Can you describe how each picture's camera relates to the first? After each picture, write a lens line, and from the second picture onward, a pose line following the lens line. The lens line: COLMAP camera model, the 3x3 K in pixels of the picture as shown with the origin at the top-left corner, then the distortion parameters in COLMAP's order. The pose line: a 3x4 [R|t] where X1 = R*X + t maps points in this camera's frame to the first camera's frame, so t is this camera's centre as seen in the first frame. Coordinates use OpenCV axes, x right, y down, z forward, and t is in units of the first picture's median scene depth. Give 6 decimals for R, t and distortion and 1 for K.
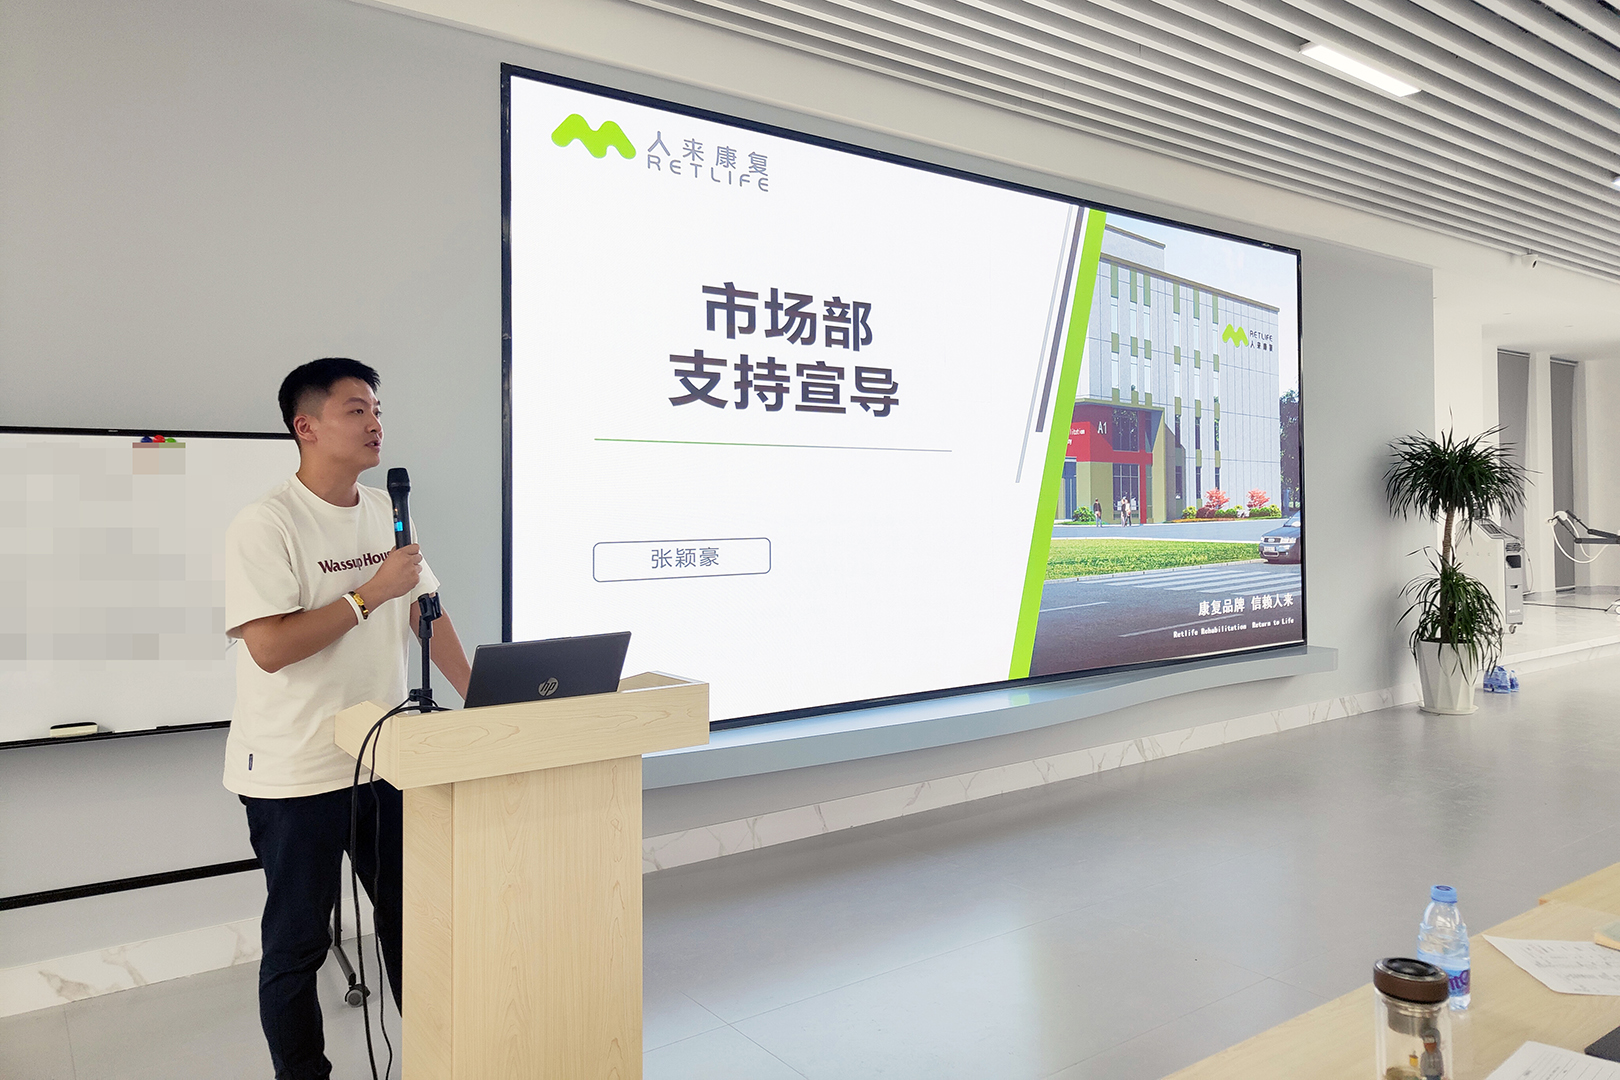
lens RADIAL K [[1164.6, 0, 828.2], [0, 1164.6, 488.3], [0, 0, 1]] dist [0.007268, 0.011328]
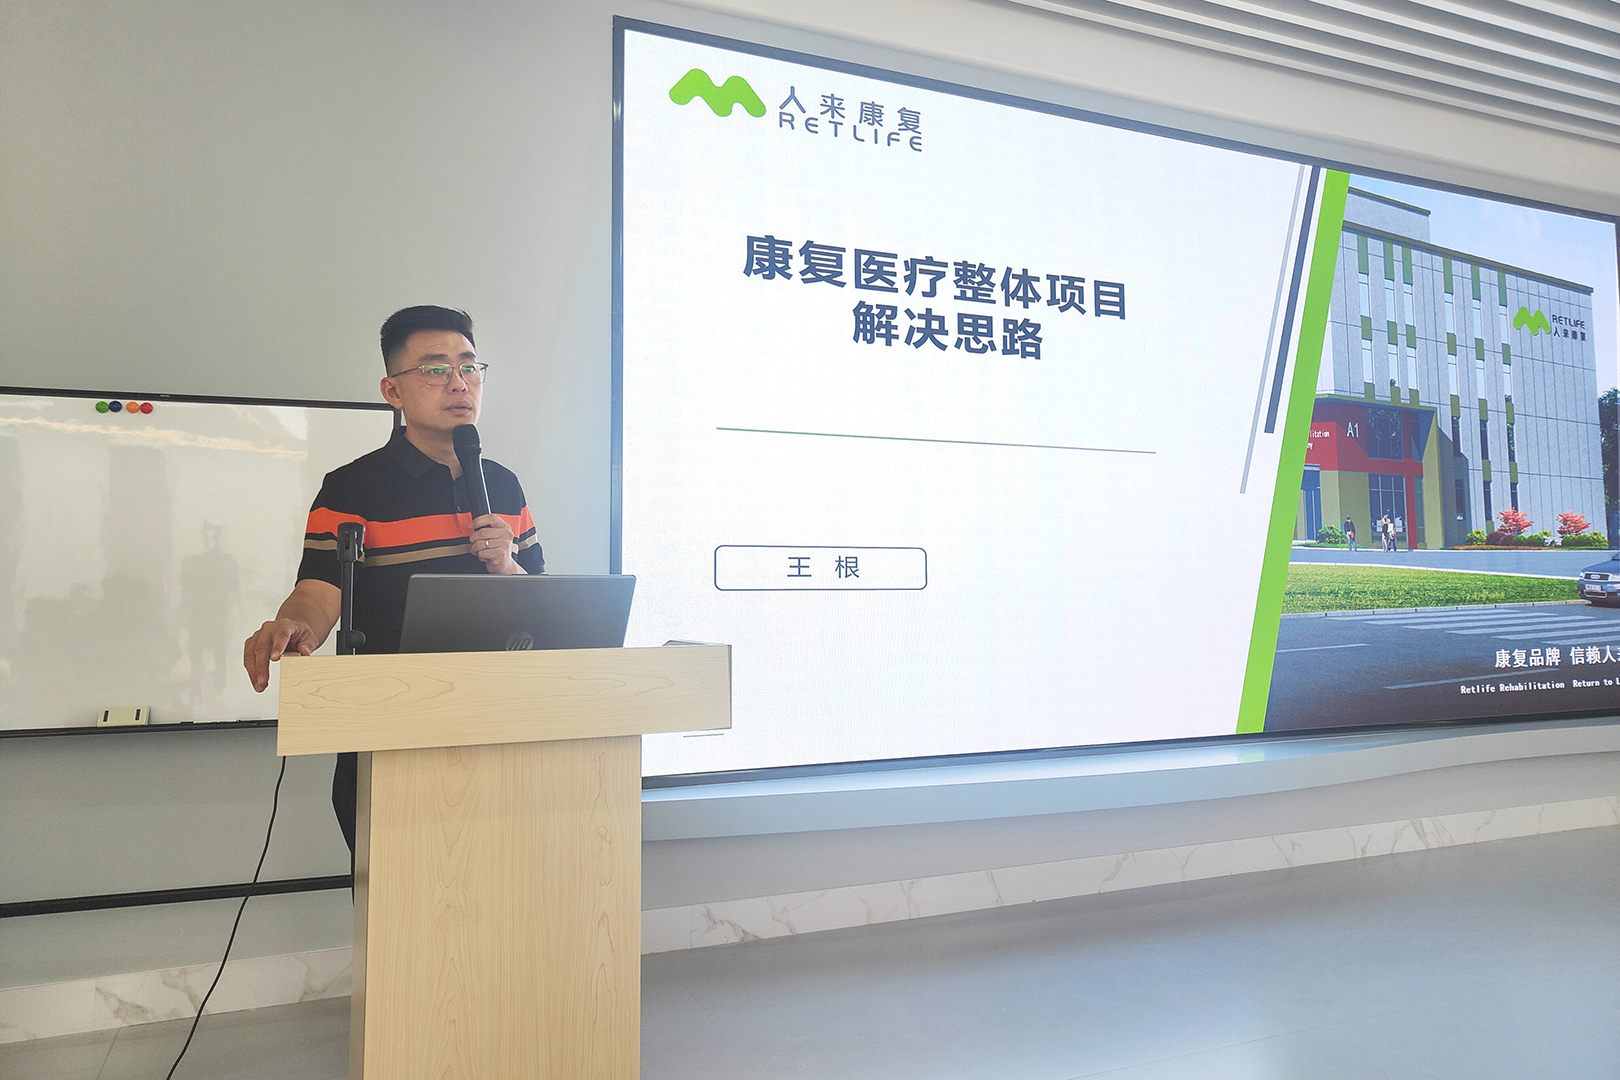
lens RADIAL K [[1164.6, 0, 785.1], [0, 1164.6, 492.7], [0, 0, 1]] dist [0.007268, 0.011328]
pose [[0.972074, -0.017338, -0.234035, 0.039443], [0.001756, 0.997777, -0.066623, 0.047121], [0.234670, 0.064352, 0.969943, 0.115432]]
